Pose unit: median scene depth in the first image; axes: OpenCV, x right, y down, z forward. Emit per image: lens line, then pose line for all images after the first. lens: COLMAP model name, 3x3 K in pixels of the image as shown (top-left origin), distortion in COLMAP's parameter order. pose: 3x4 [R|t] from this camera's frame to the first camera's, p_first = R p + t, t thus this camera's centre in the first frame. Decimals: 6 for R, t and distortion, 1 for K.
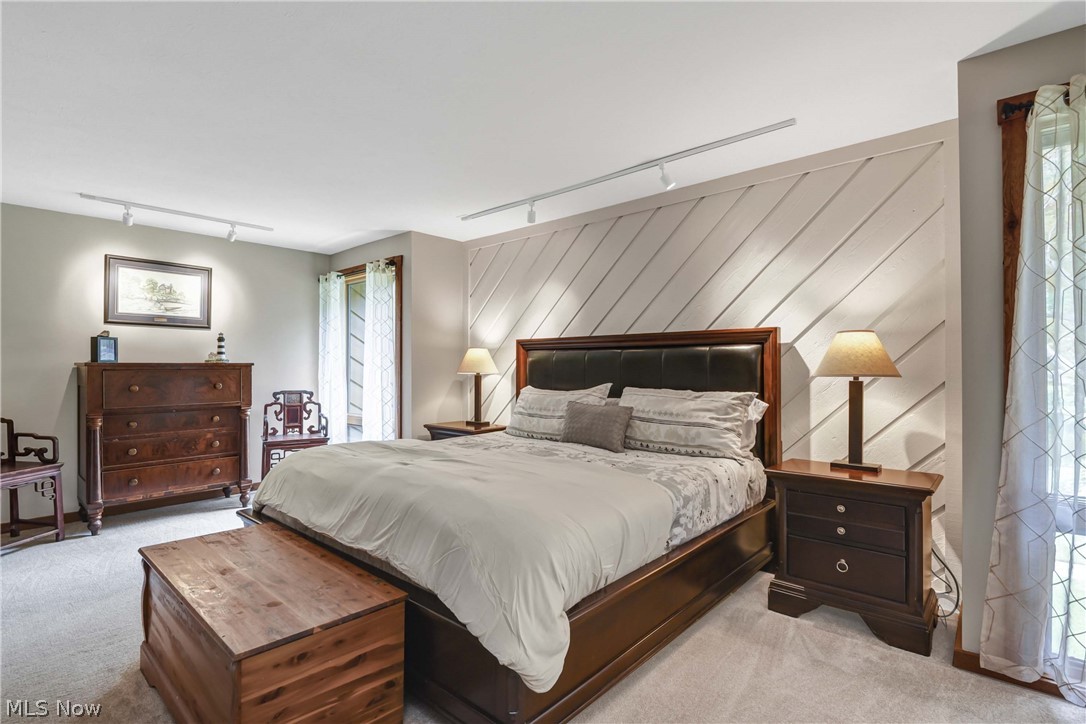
lens RADIAL K [[506.2, 0, 541.0], [0, 506.2, 365.9], [0, 0, 1]] dist [-0.002073, -0.001582]
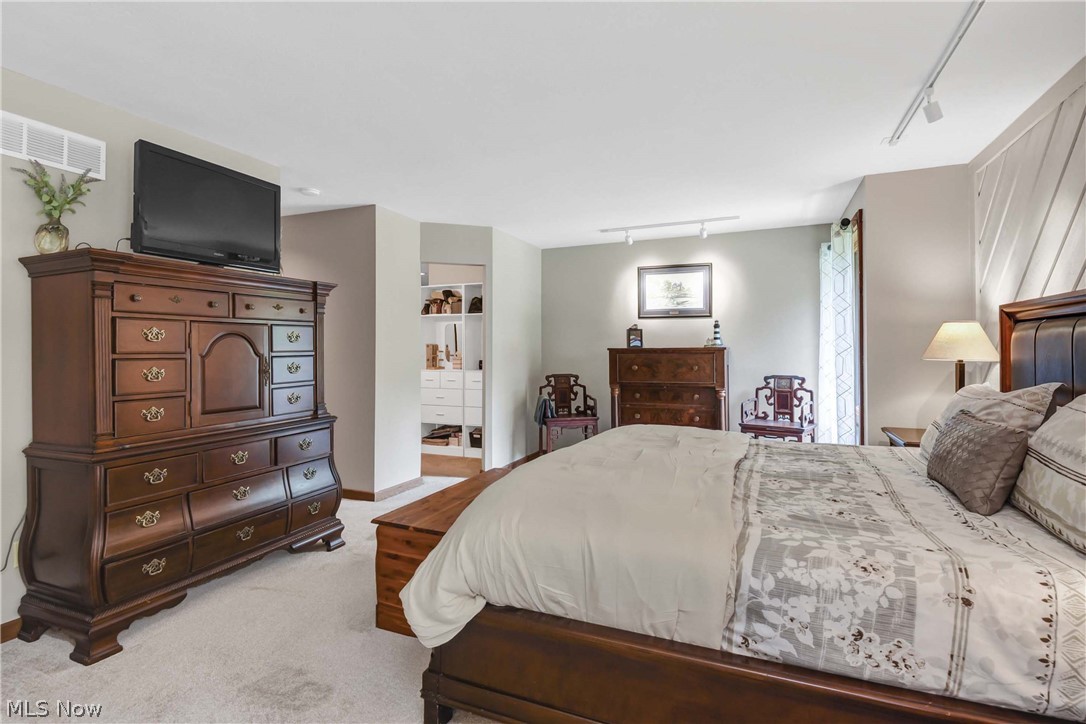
lens RADIAL K [[546.4, 0, 537.1], [0, 546.4, 352.3], [0, 0, 1]] dist [0.002440, -0.000969]
pose [[0.320424, 0.001939, -0.947272, 0.414386], [0.010279, 0.999932, 0.005524, -0.006824], [0.947218, -0.011507, 0.320382, 0.276395]]
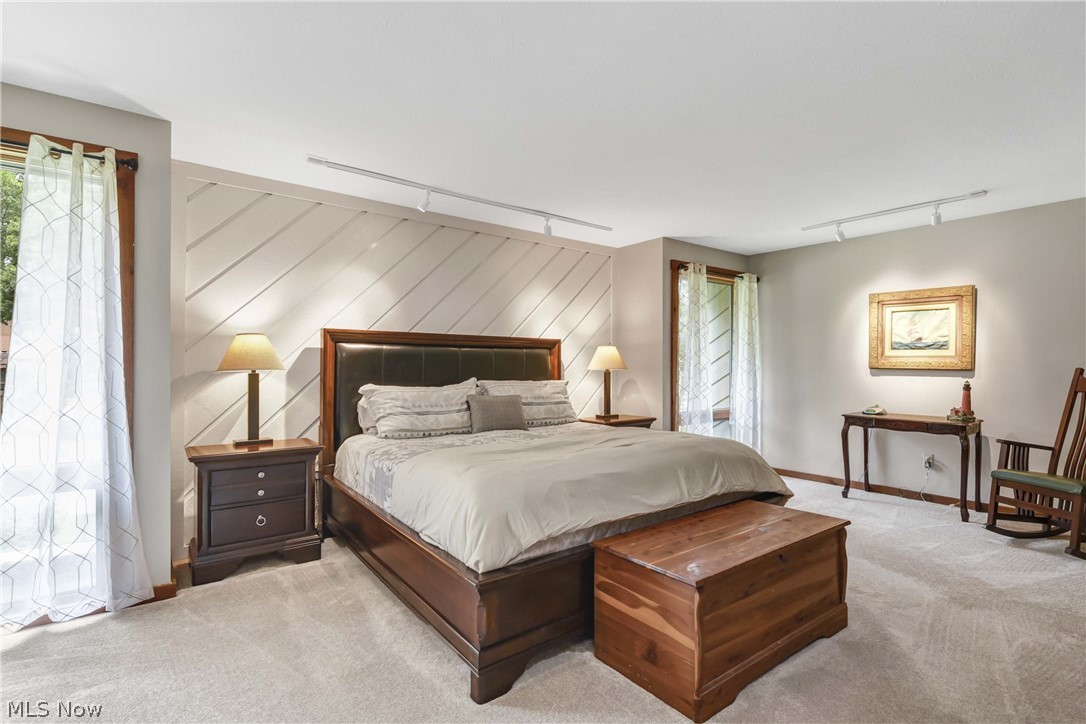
lens RADIAL K [[506.2, 0, 545.3], [0, 506.2, 366.3], [0, 0, 1]] dist [-0.002073, -0.001582]
pose [[0.205306, -0.004030, 0.978690, -0.798824], [-0.011251, 0.999916, 0.006477, -0.000211], [-0.978633, -0.012341, 0.205243, 0.511600]]
